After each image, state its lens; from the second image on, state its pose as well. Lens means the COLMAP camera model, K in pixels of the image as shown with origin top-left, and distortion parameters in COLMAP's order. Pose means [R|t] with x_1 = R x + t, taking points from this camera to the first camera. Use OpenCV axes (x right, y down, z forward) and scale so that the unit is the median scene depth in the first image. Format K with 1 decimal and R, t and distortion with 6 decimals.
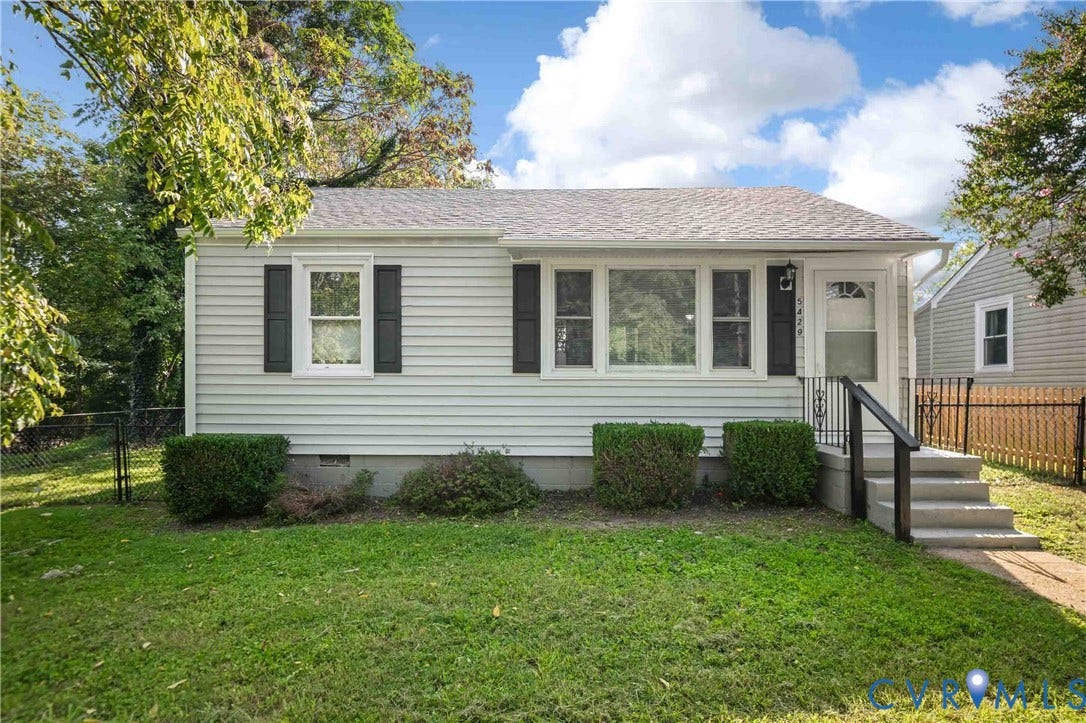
lens RADIAL K [[490.0, 0, 513.9], [0, 490.0, 391.5], [0, 0, 1]] dist [0.000351, -0.000303]
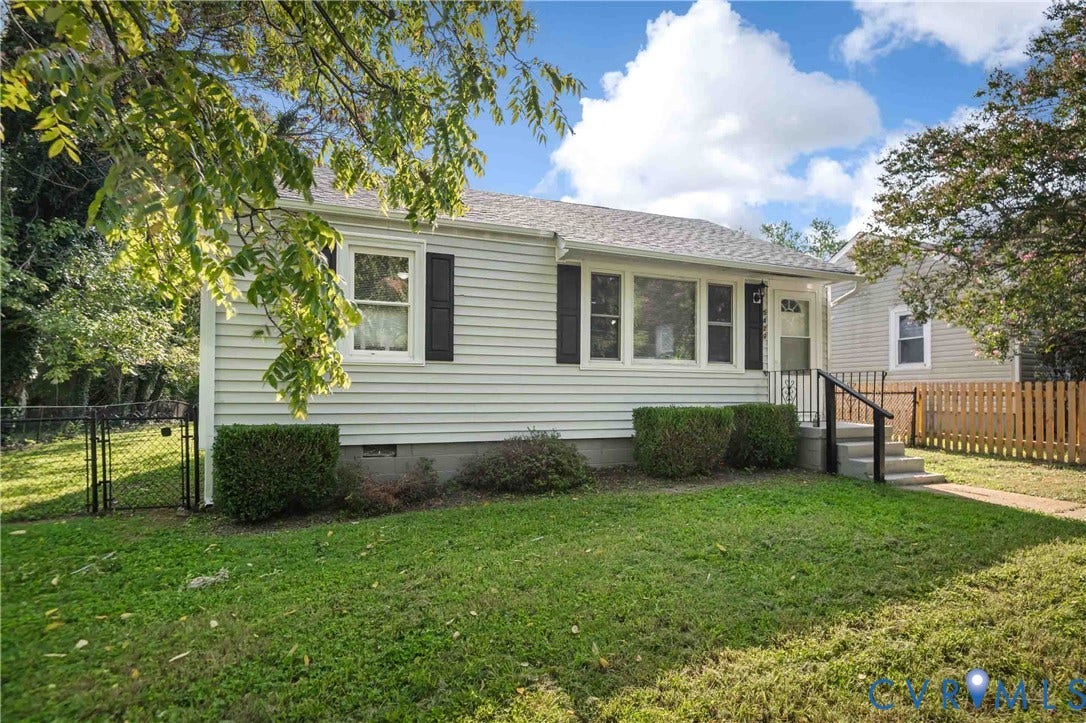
lens RADIAL K [[490.0, 0, 513.9], [0, 490.0, 391.5], [0, 0, 1]] dist [0.000351, -0.000303]
pose [[0.943060, 0.002378, 0.332615, -0.458414], [-0.000525, 0.999984, -0.005660, 0.031064], [-0.332623, 0.005163, 0.943046, 0.004127]]
